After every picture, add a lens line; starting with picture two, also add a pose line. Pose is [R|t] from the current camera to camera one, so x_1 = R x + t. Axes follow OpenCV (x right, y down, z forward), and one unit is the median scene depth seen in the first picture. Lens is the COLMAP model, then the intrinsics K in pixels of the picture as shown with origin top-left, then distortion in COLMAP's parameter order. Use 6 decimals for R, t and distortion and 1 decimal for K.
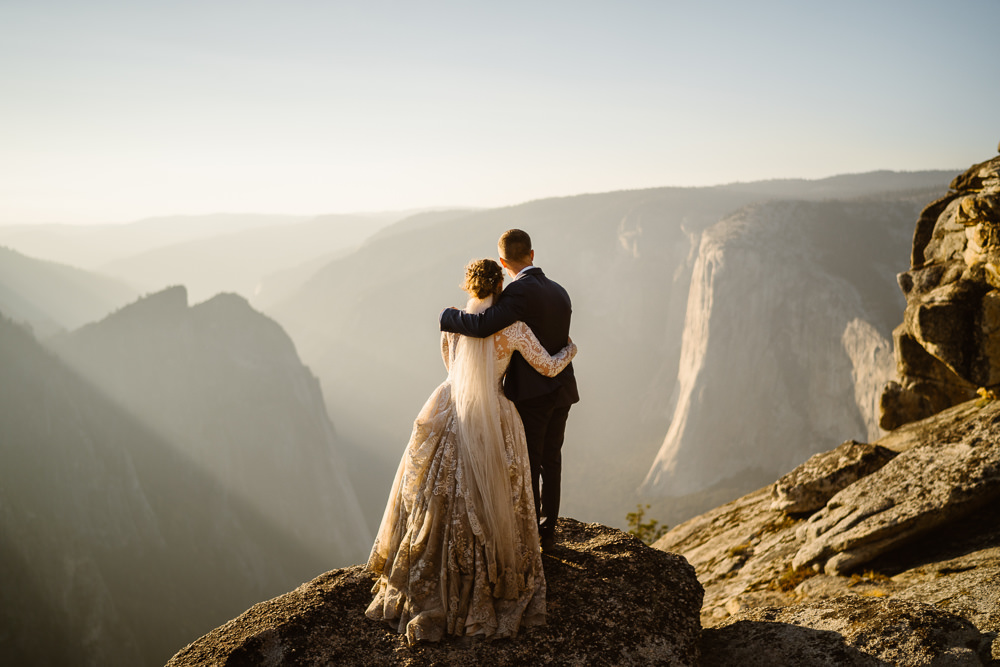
lens RADIAL K [[959.3, 0, 498.5], [0, 959.3, 313.2], [0, 0, 1]] dist [-0.126105, 0.160430]
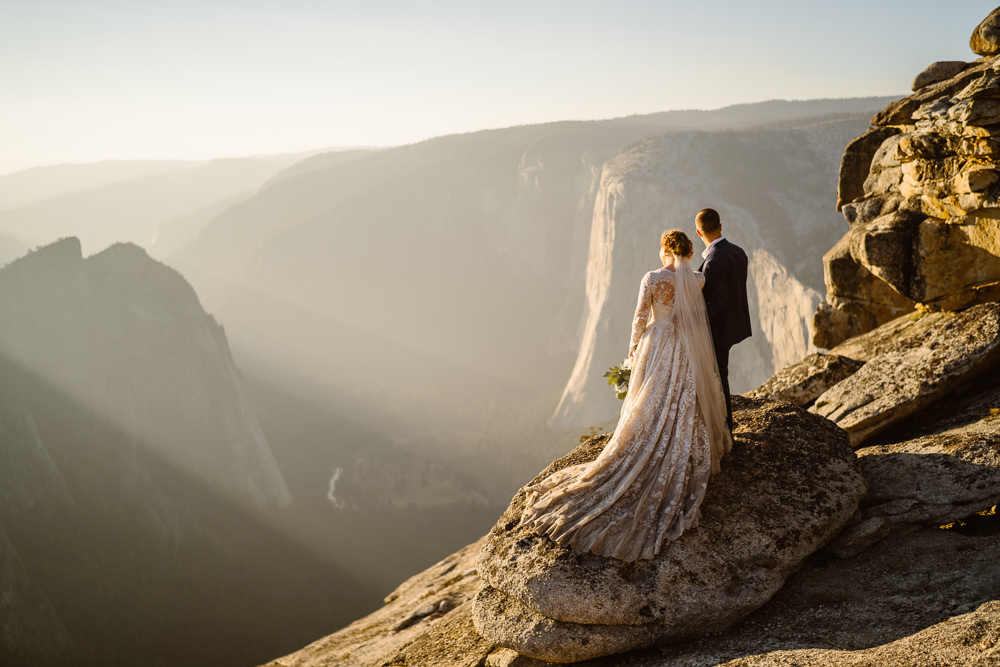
lens RADIAL K [[959.3, 0, 498.5], [0, 959.3, 313.2], [0, 0, 1]] dist [-0.126105, 0.160430]
pose [[0.994339, -0.042114, 0.097548, -0.130078], [0.035734, 0.997163, 0.066257, -0.004268], [-0.100062, -0.062396, 0.993023, -0.115711]]
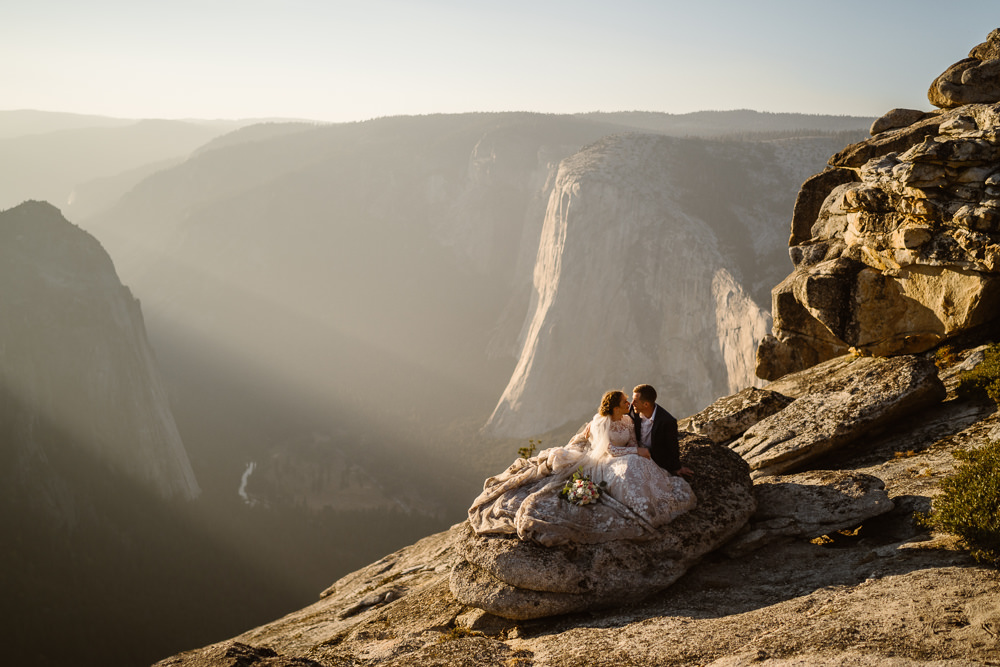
lens RADIAL K [[1022.4, 0, 497.6], [0, 1022.4, 295.3], [0, 0, 1]] dist [-0.125336, 0.196535]
pose [[0.986904, 0.040612, 0.156114, -0.170114], [-0.048854, 0.997587, 0.049321, -0.033988], [-0.153735, -0.056302, 0.986507, -0.254069]]
